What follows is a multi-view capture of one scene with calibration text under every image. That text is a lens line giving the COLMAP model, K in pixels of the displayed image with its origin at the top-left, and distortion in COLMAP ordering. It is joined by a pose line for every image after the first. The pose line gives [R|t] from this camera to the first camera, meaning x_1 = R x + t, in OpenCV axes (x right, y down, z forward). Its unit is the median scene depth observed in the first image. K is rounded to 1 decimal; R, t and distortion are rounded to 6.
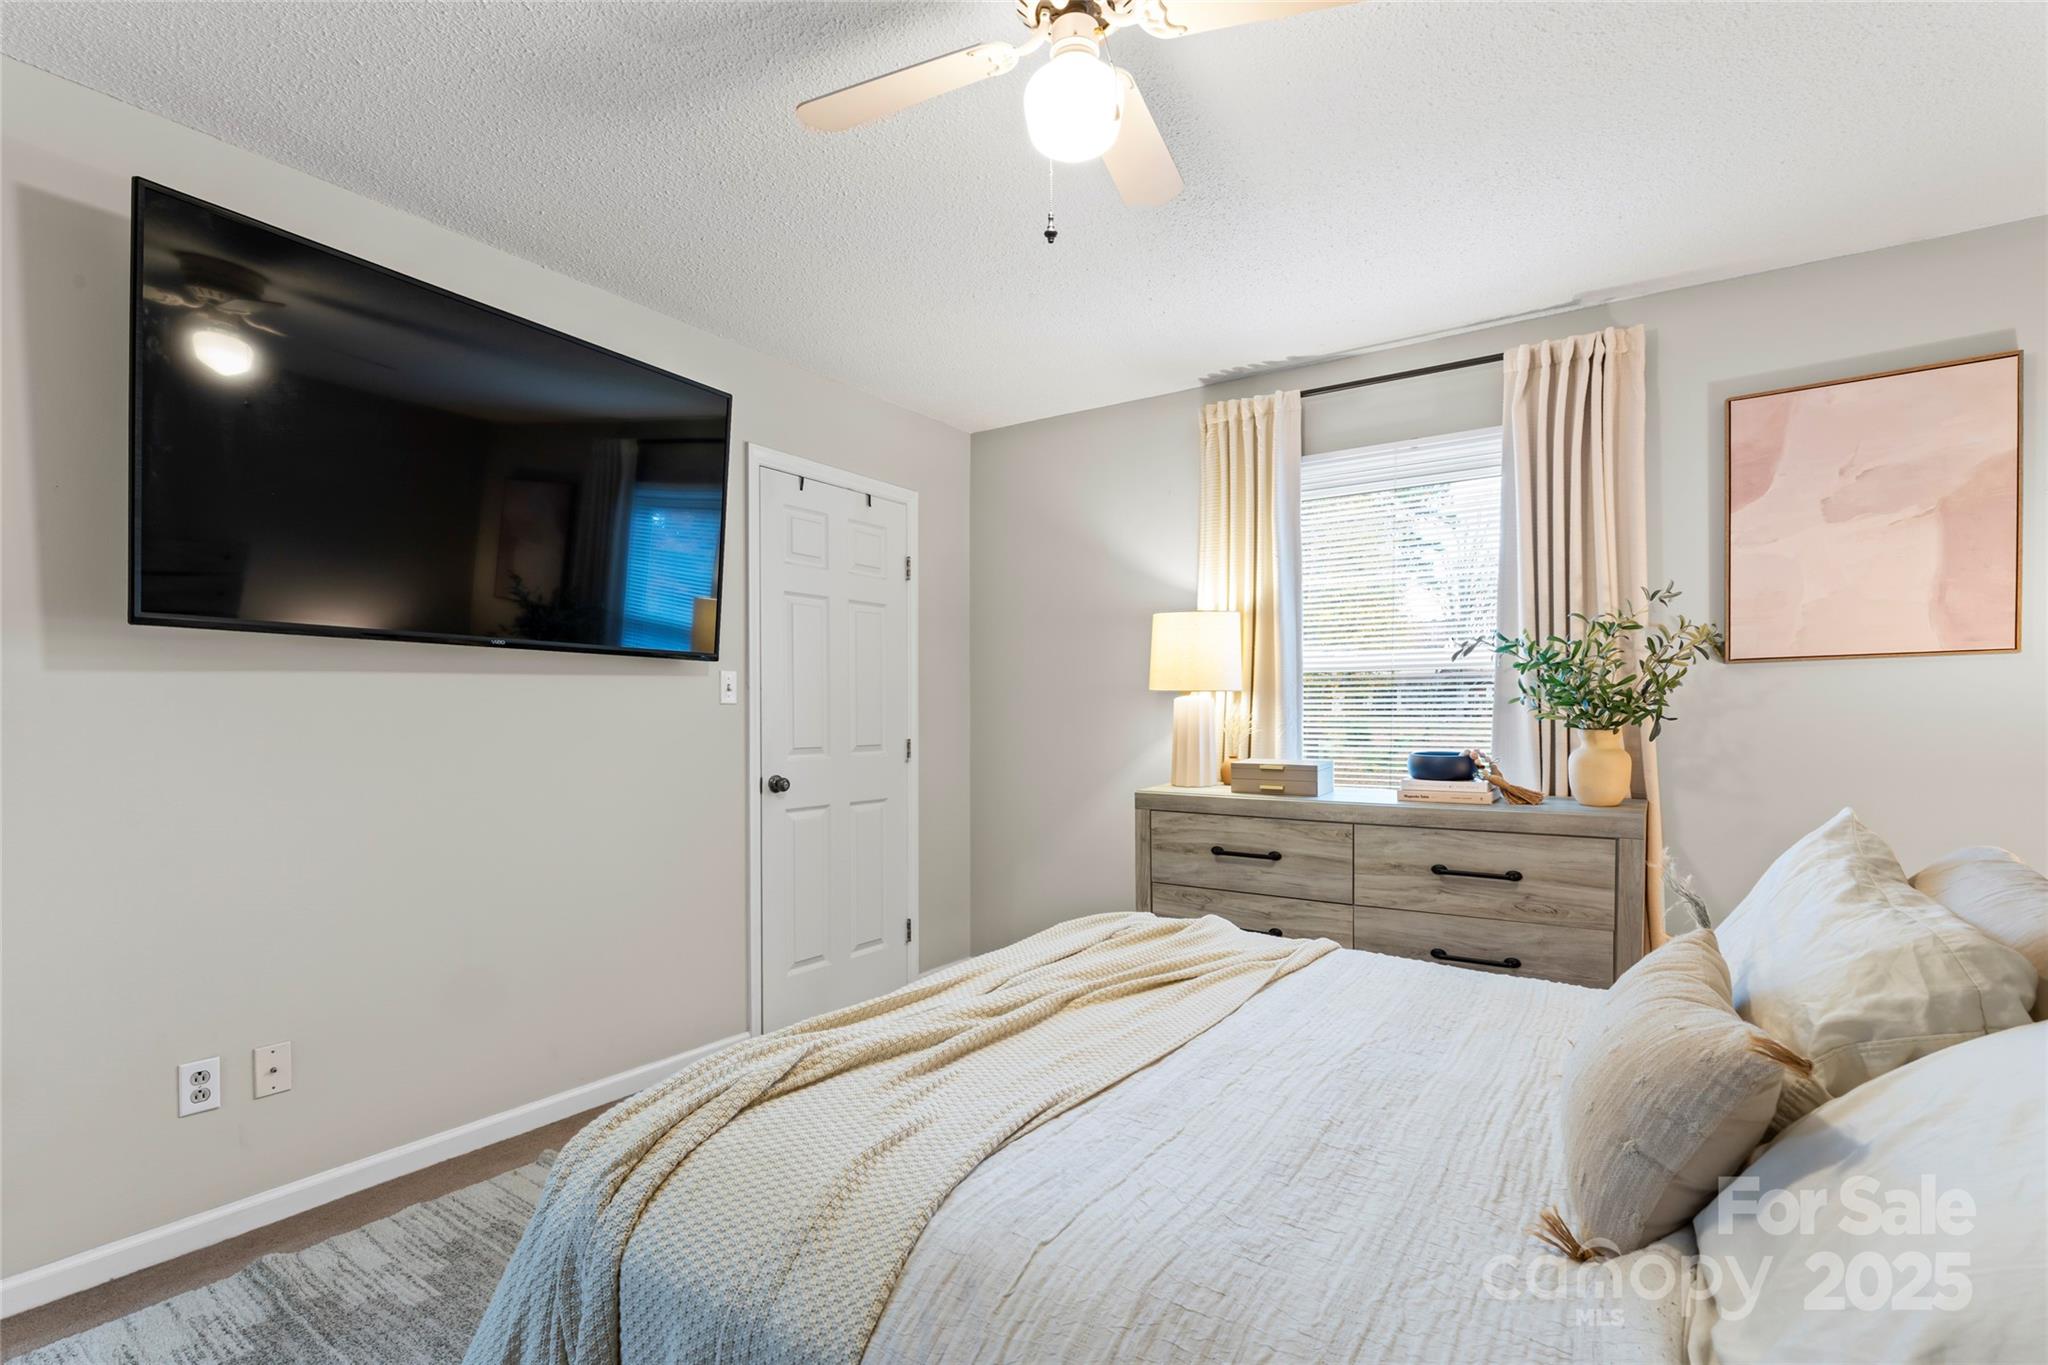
lens RADIAL K [[973.9, 0, 1022.0], [0, 973.9, 748.7], [0, 0, 1]] dist [0.000181, -0.000141]
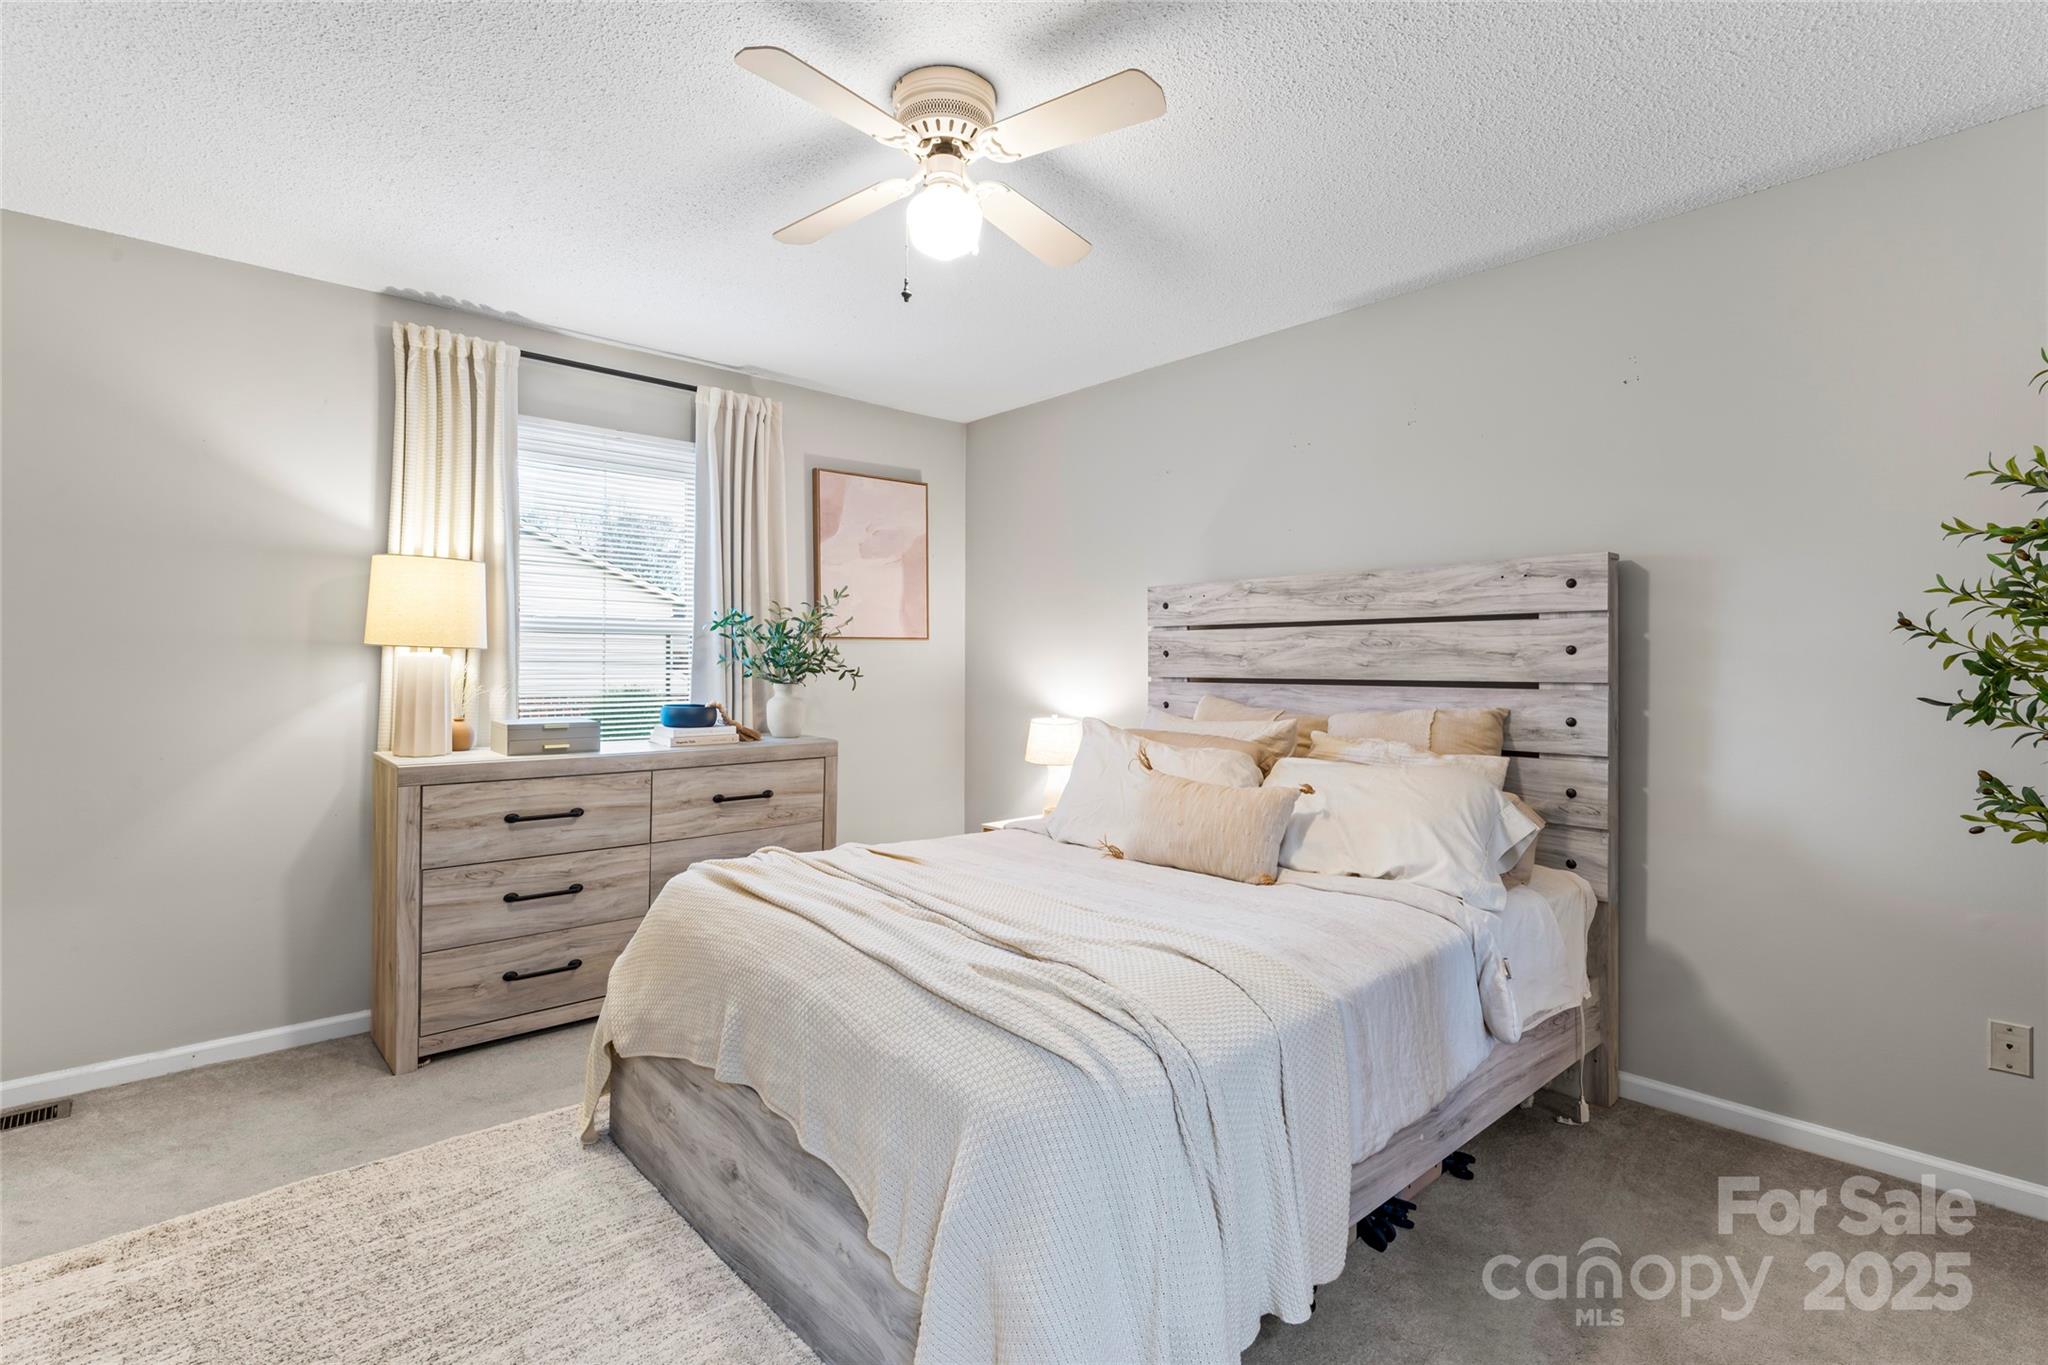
lens RADIAL K [[958.4, 0, 1024.0], [0, 958.4, 682.5], [0, 0, 1]] dist [0.000162, -0.000006]
pose [[0.222094, -0.013229, 0.974935, -0.636219], [0.033601, 0.999418, 0.005907, -0.016752], [-0.974446, 0.031447, 0.222409, 0.327485]]
